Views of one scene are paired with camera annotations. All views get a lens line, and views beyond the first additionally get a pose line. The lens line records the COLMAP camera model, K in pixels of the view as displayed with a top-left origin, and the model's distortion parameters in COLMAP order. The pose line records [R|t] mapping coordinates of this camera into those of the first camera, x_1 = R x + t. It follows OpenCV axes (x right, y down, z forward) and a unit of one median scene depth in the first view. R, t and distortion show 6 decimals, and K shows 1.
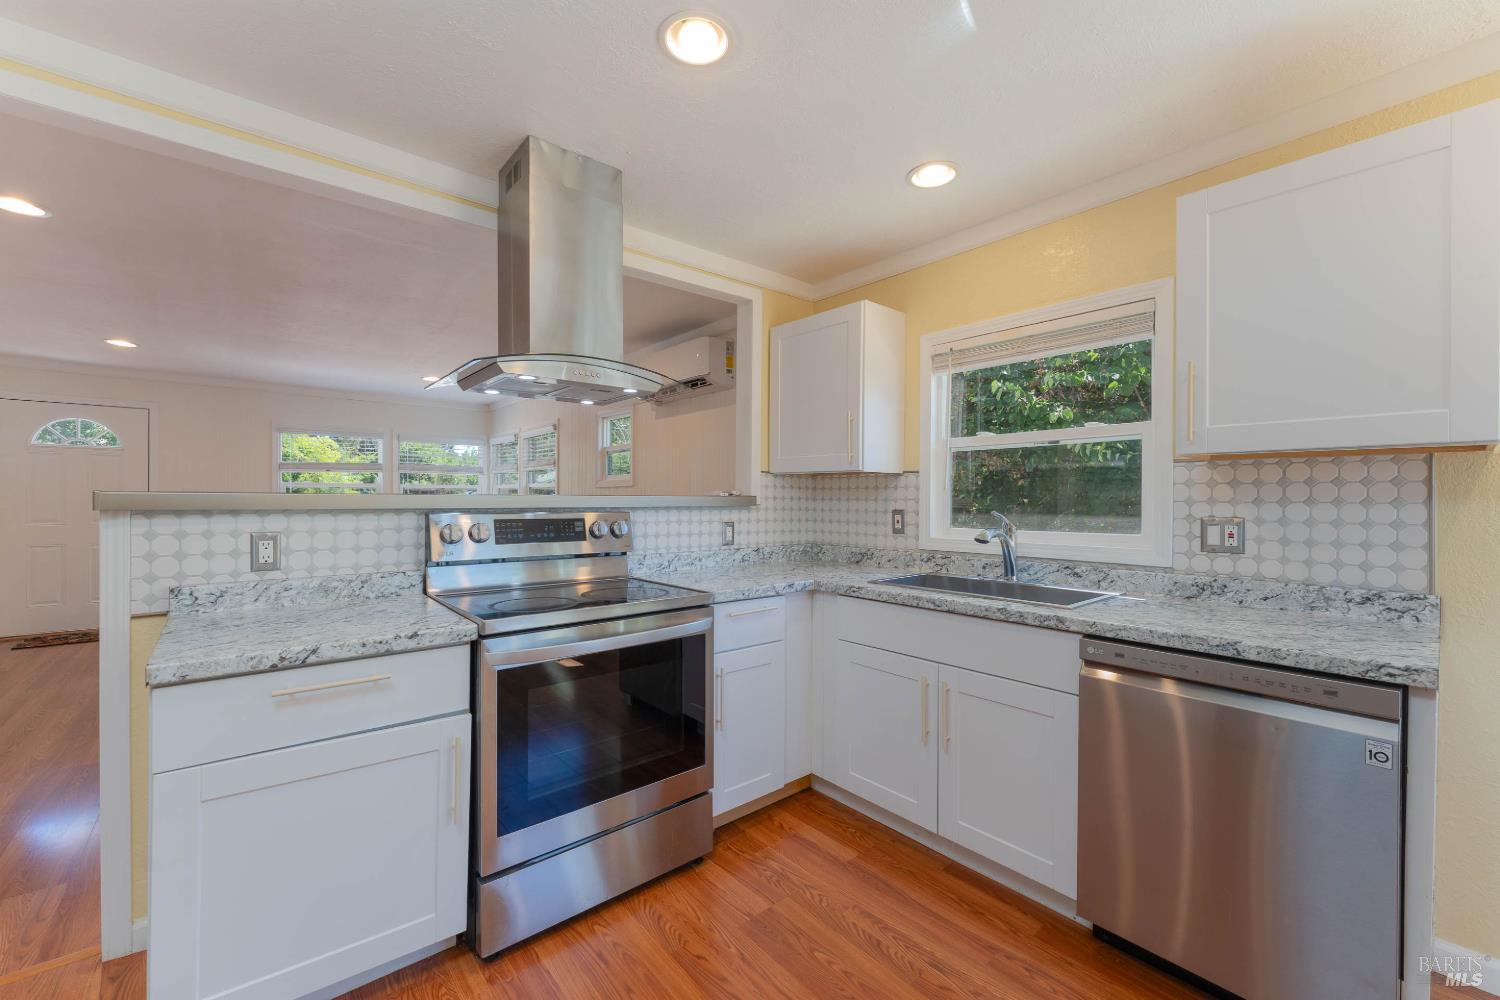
lens RADIAL K [[605.4, 0, 754.4], [0, 605.4, 493.3], [0, 0, 1]] dist [-0.002964, -0.000190]
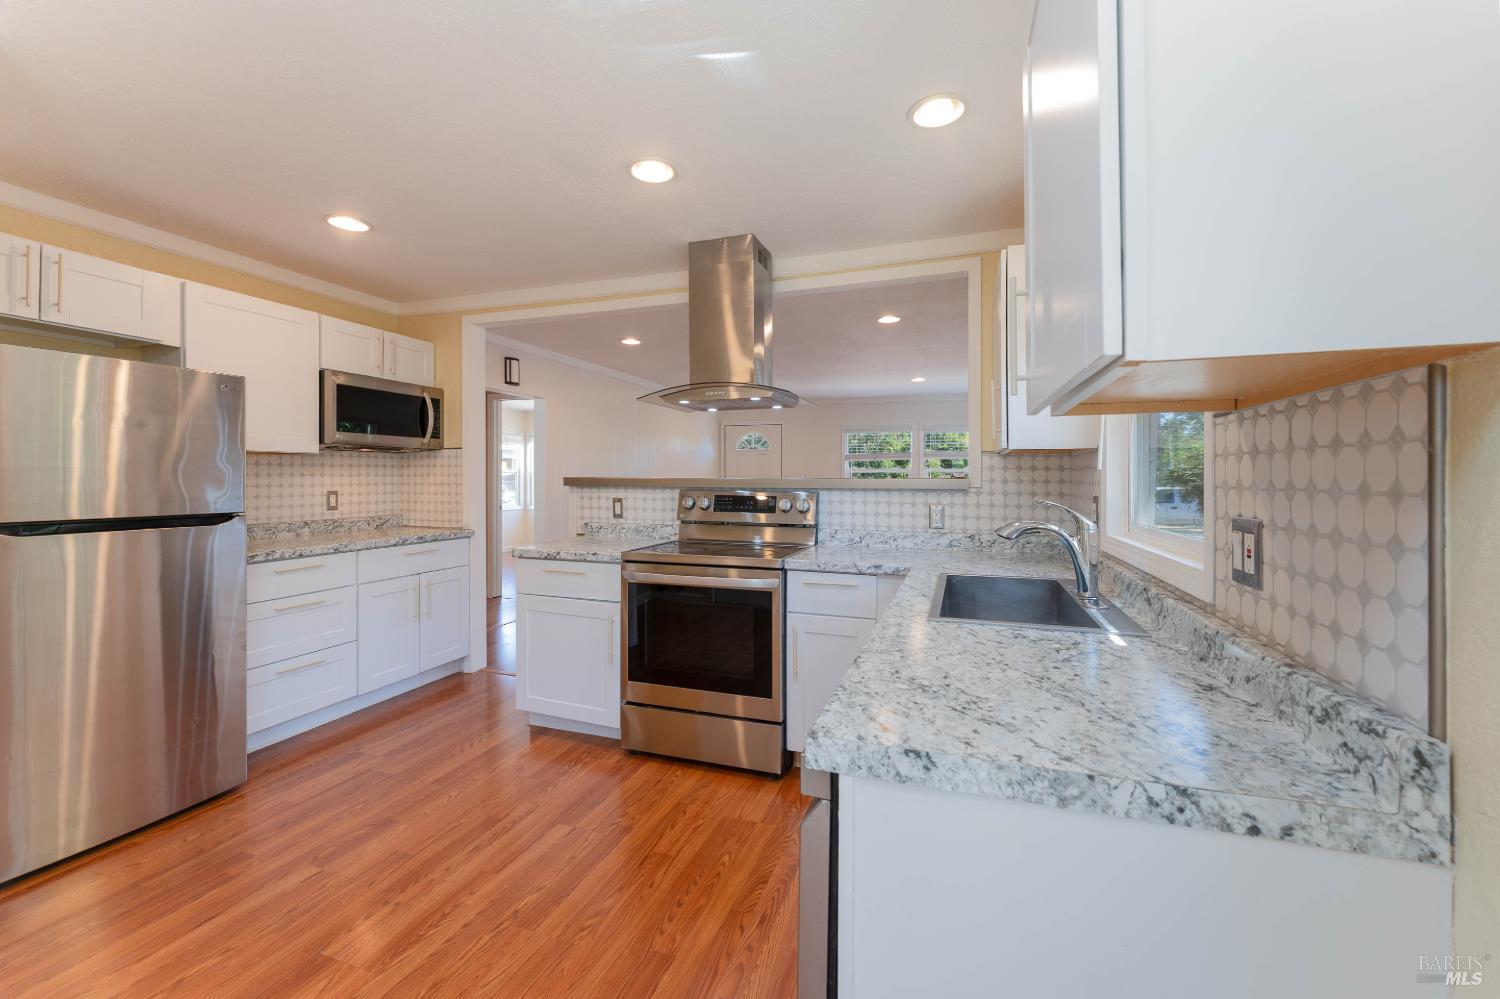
lens RADIAL K [[605.4, 0, 754.4], [0, 605.4, 492.8], [0, 0, 1]] dist [-0.002964, -0.000190]
pose [[0.498746, 0.017533, -0.866571, 1.039492], [0.005426, 0.999713, 0.023350, 0.004955], [0.866731, -0.016347, 0.498508, 0.403419]]
